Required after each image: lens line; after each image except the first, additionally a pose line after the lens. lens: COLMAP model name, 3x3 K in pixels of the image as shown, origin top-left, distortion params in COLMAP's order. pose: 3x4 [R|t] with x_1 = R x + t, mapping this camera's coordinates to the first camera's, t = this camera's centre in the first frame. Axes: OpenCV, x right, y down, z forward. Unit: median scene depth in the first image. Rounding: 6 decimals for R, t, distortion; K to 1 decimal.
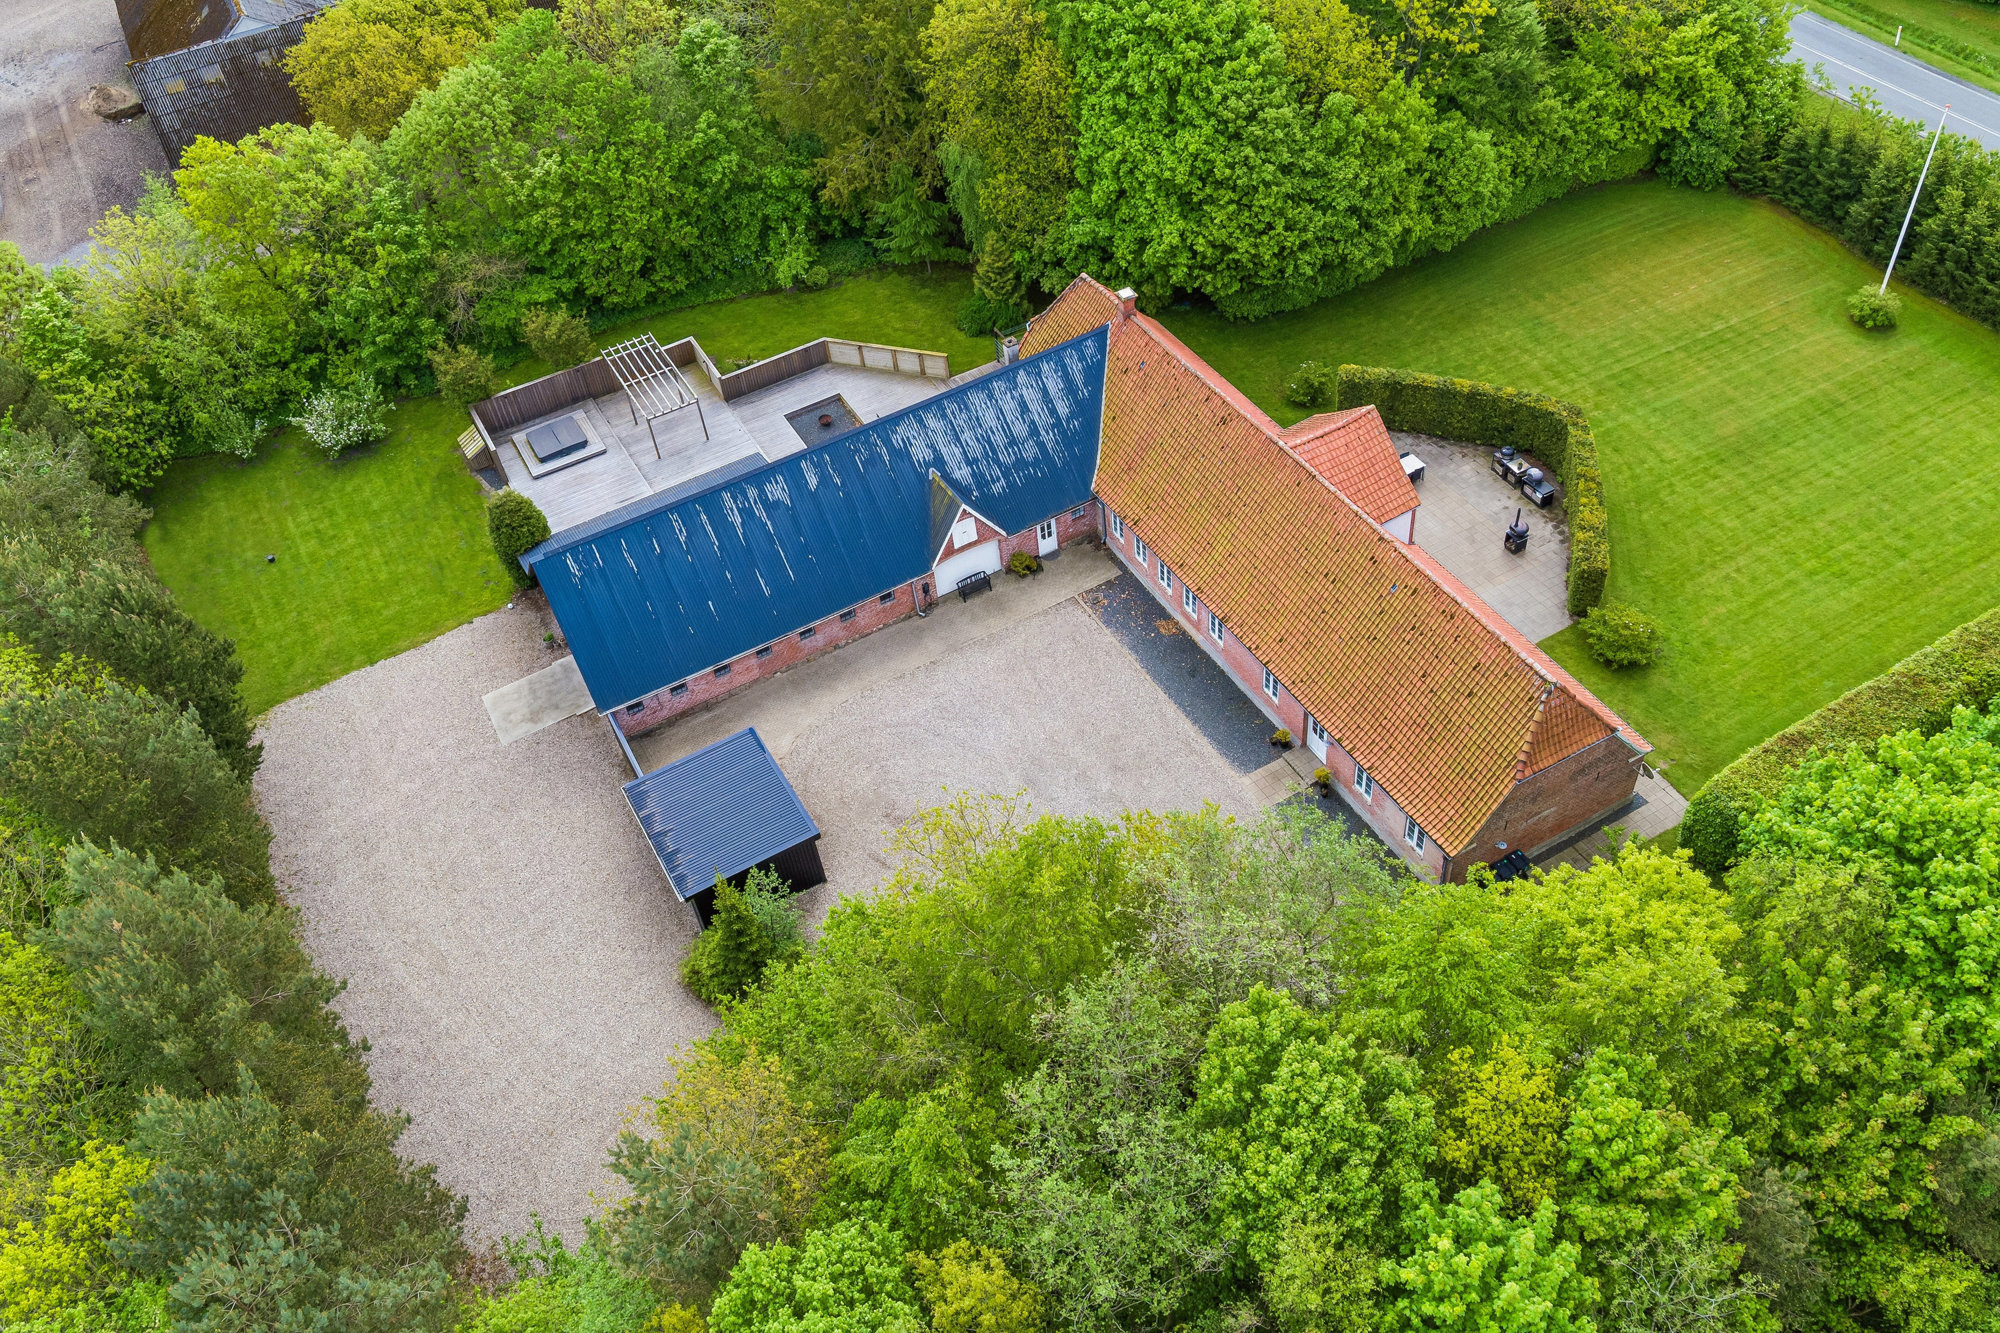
lens RADIAL K [[1598.6, 0, 1000.0], [0, 1598.6, 666.5], [0, 0, 1]] dist [-0.005827, 0.000251]
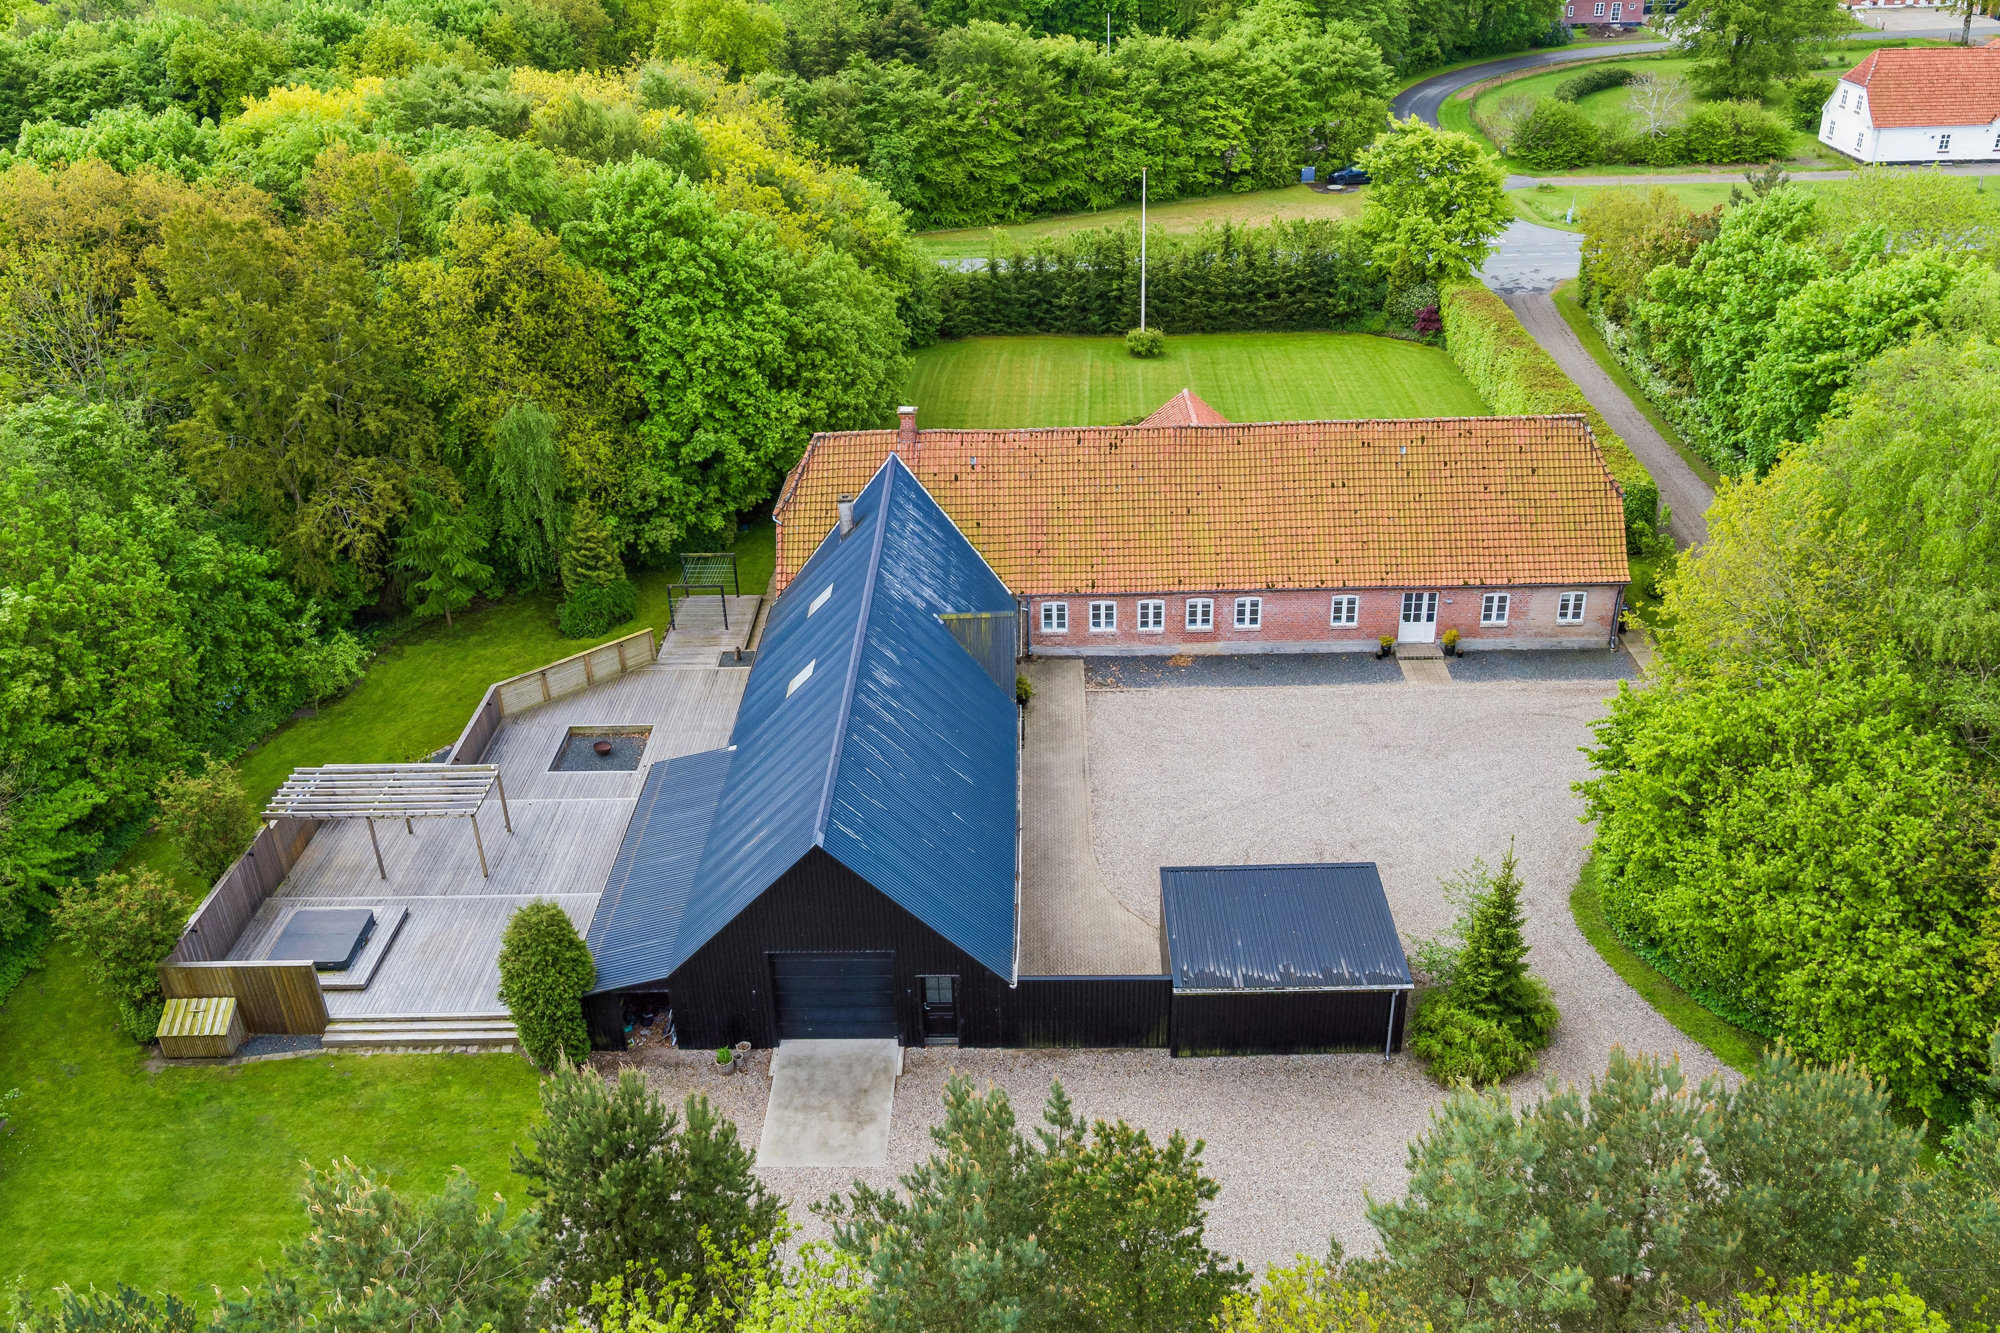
lens RADIAL K [[1598.6, 0, 1000.0], [0, 1598.6, 666.5], [0, 0, 1]] dist [-0.005827, 0.000251]
pose [[0.485567, -0.342598, 0.804271, -0.676719], [0.614037, 0.788508, -0.034833, -0.053622], [-0.622241, 0.510766, 0.593241, 0.496027]]
